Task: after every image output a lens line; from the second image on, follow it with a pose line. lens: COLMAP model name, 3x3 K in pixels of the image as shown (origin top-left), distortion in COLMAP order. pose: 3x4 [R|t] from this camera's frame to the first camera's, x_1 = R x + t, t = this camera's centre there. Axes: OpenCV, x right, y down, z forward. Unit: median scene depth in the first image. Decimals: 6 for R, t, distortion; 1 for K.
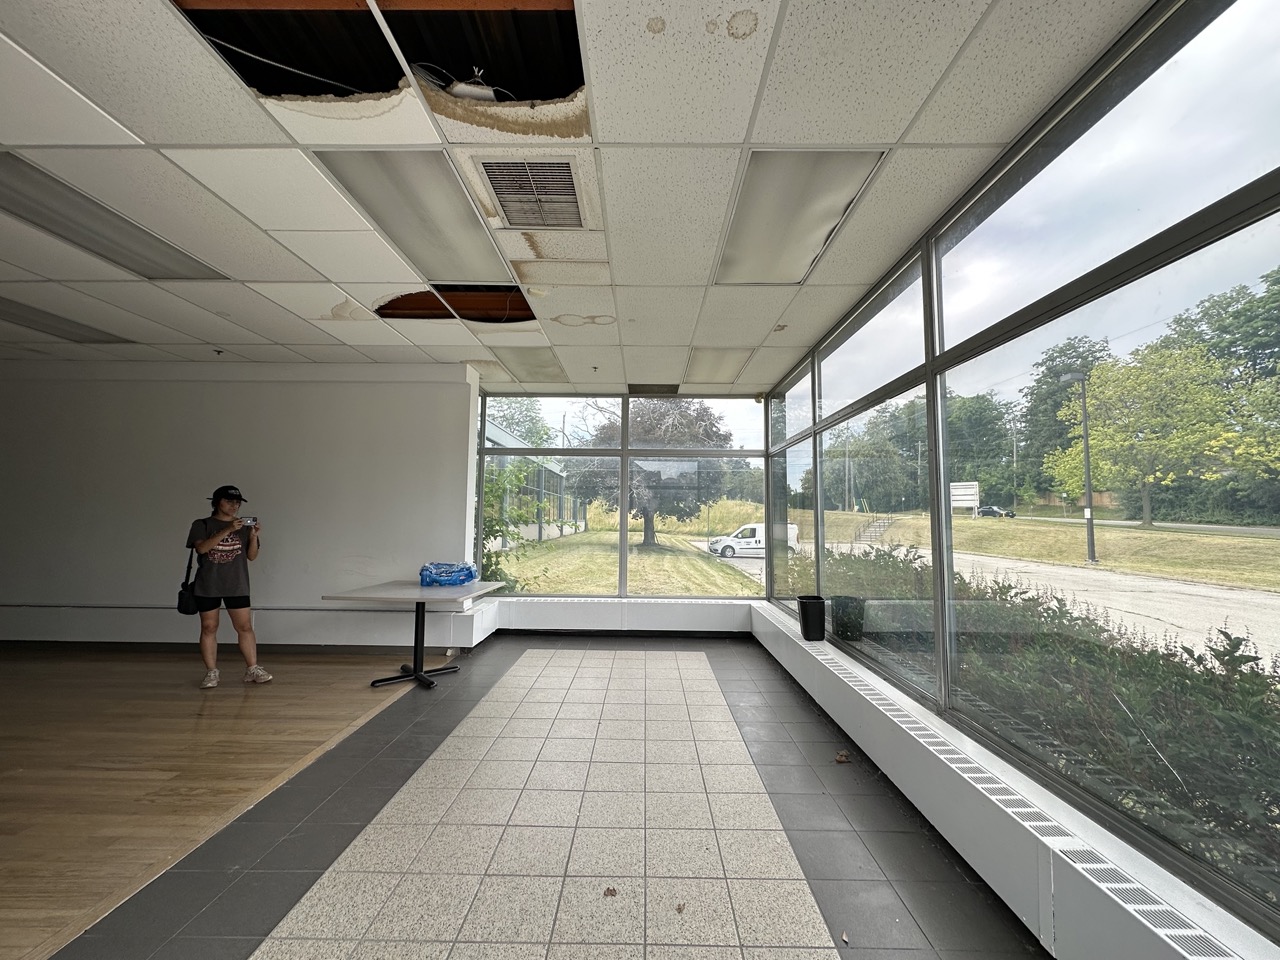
lens RADIAL K [[508.6, 0, 640.5], [0, 508.6, 479.5], [0, 0, 1]] dist [-0.000814, 0.000267]
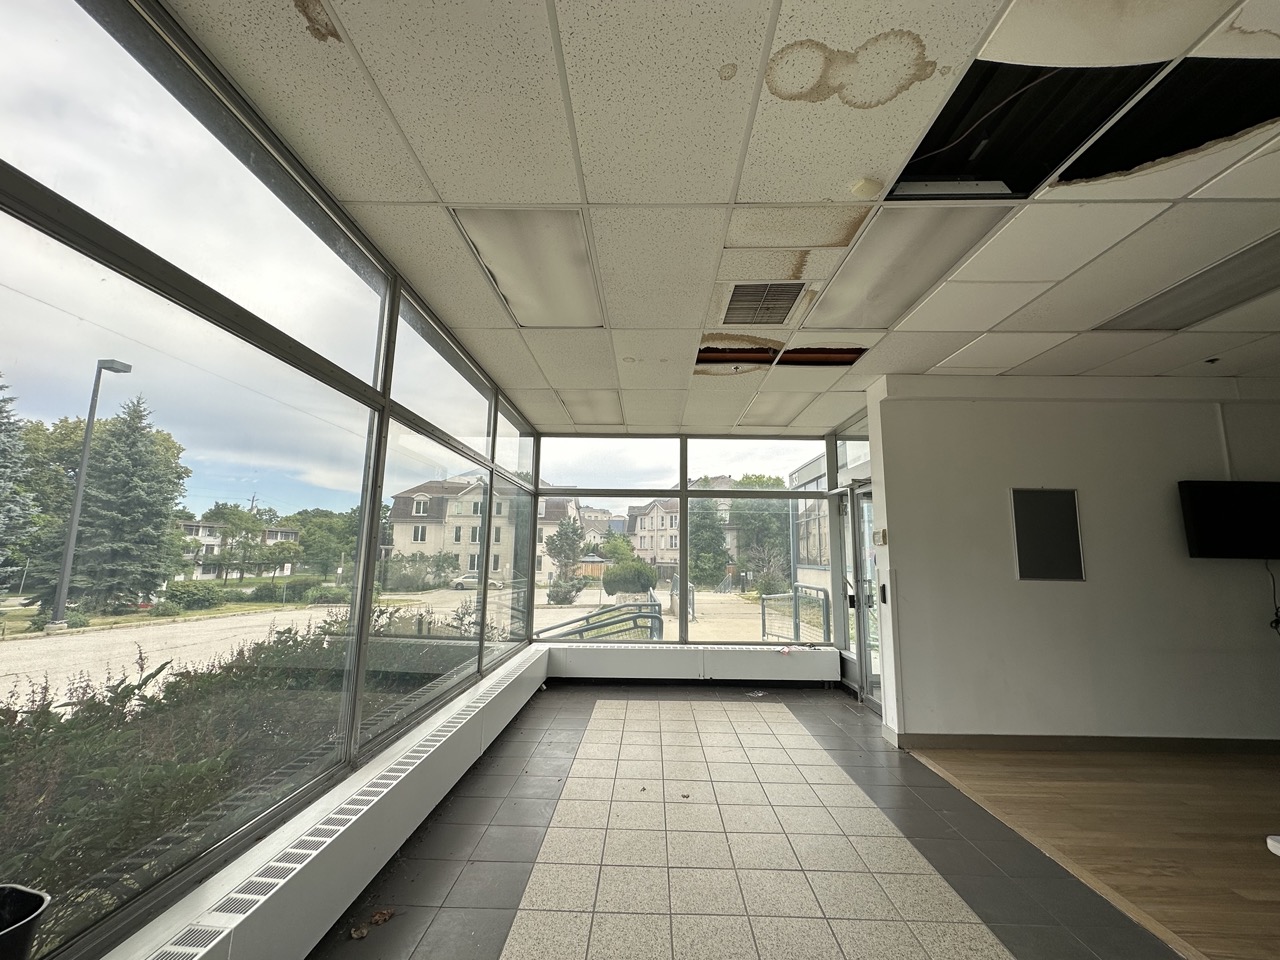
lens RADIAL K [[508.6, 0, 639.1], [0, 508.6, 482.3], [0, 0, 1]] dist [-0.000814, 0.000267]
pose [[-0.999632, -0.022149, 0.015648, 0.061711], [-0.025058, 0.975041, -0.220608, 0.140862], [-0.010371, -0.220919, -0.975237, 2.018244]]
